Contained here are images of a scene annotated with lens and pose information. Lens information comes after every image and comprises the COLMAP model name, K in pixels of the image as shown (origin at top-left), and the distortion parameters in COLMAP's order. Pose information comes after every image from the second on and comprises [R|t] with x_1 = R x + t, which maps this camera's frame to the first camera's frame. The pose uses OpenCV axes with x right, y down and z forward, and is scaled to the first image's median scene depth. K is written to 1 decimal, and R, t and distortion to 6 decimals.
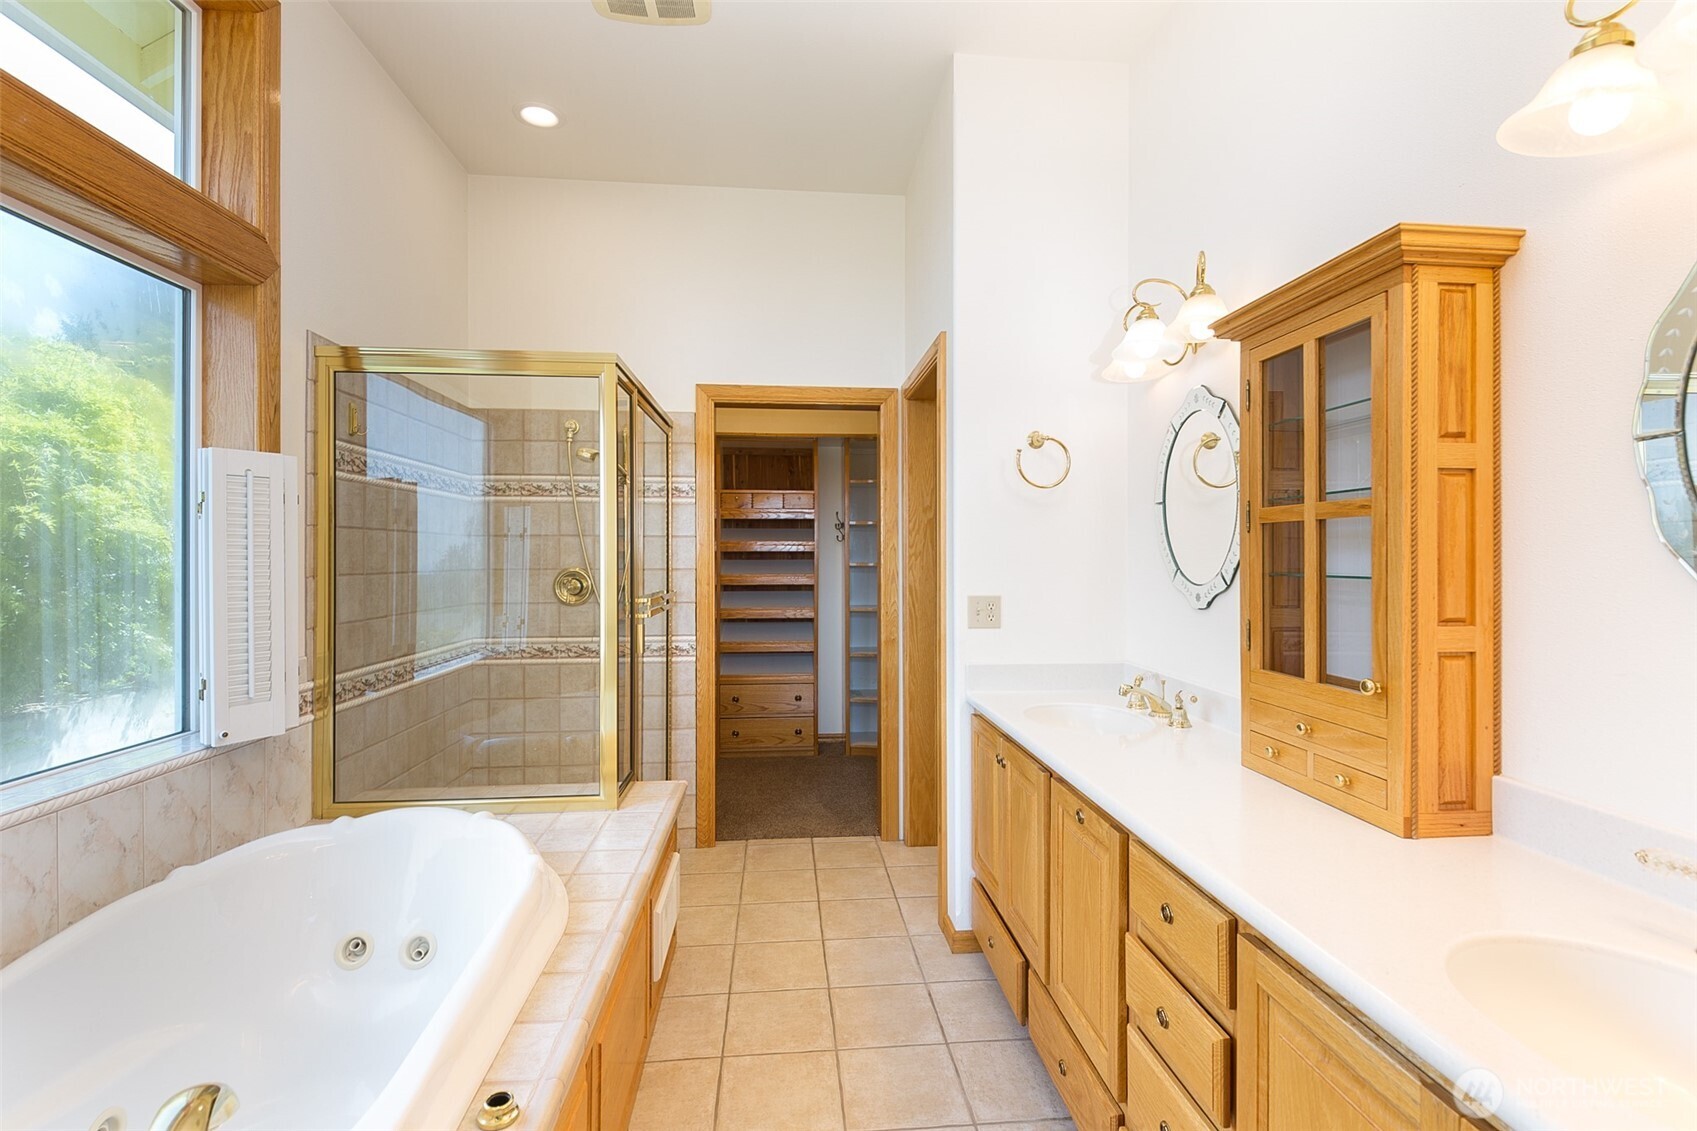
lens RADIAL K [[771.2, 0, 852.1], [0, 771.2, 553.4], [0, 0, 1]] dist [0.003679, -0.001216]
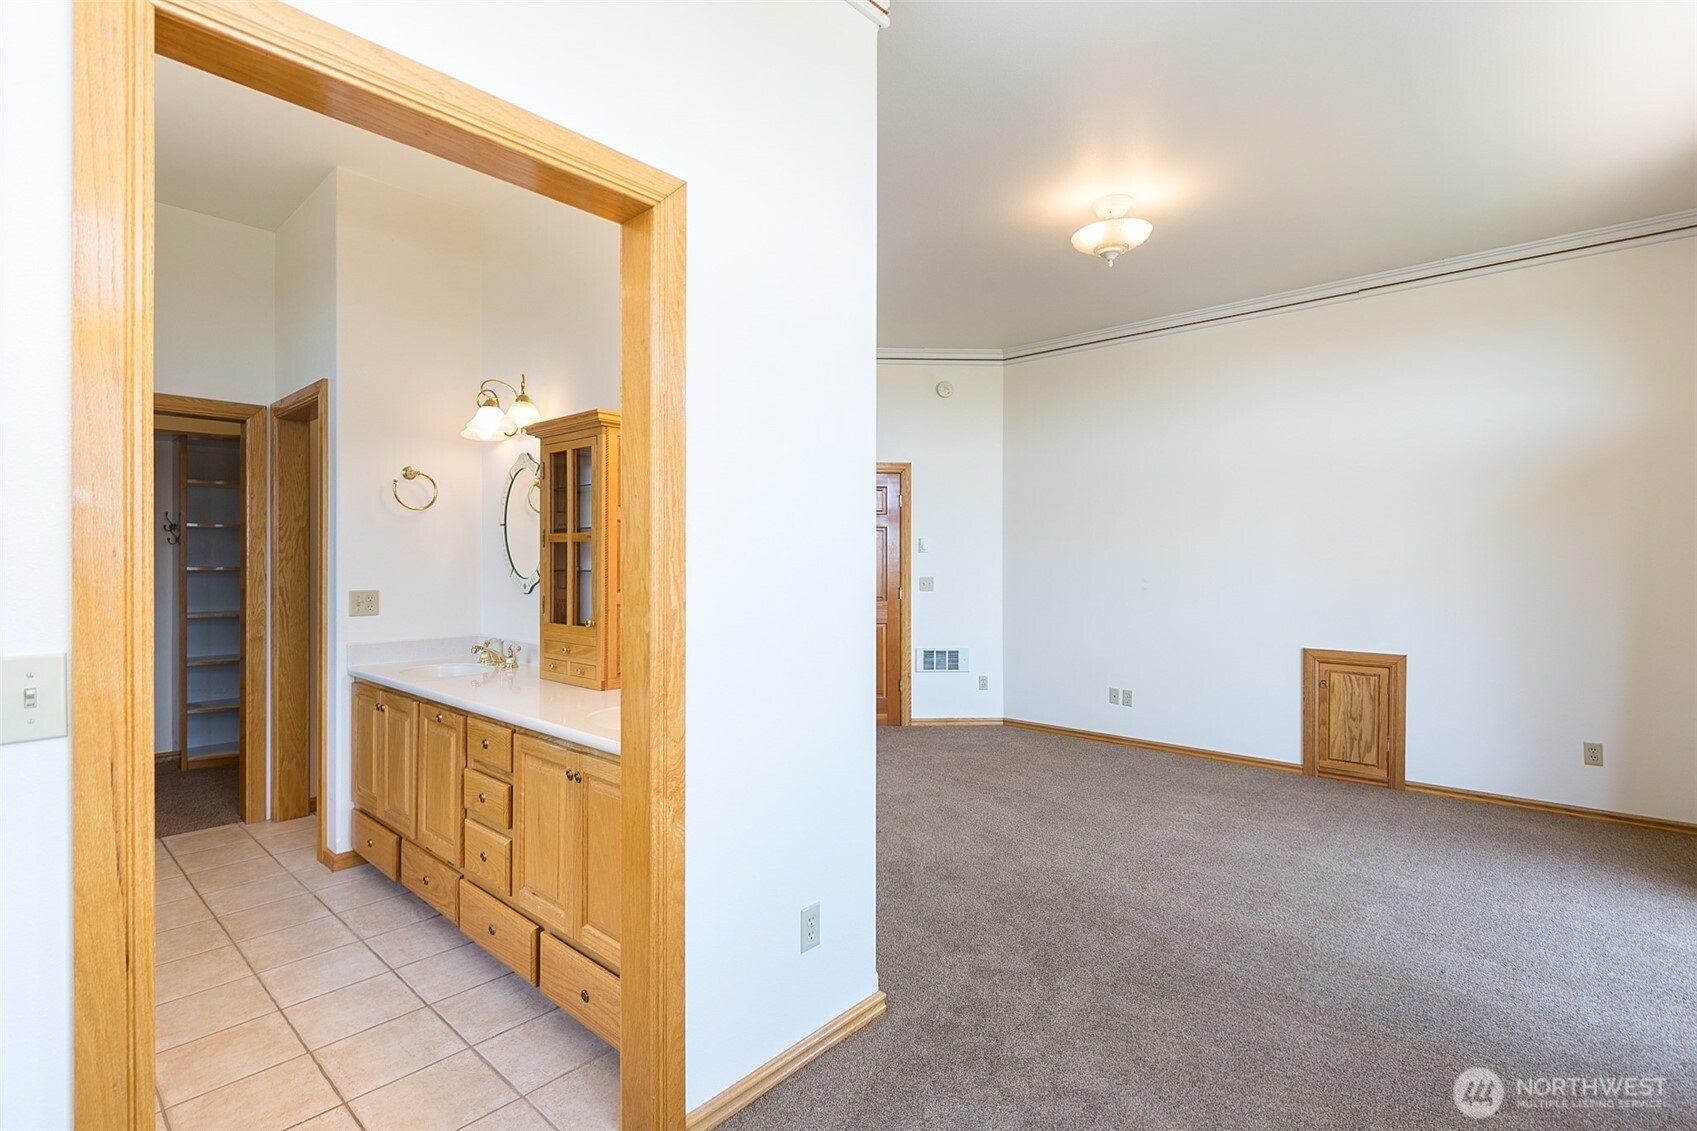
lens RADIAL K [[771.2, 0, 851.2], [0, 771.2, 551.5], [0, 0, 1]] dist [0.003679, -0.001216]
pose [[0.726307, 0.005166, 0.687351, -0.150671], [-0.001444, 0.999981, -0.005990, -0.005624], [-0.687369, 0.003358, 0.726300, -0.602063]]
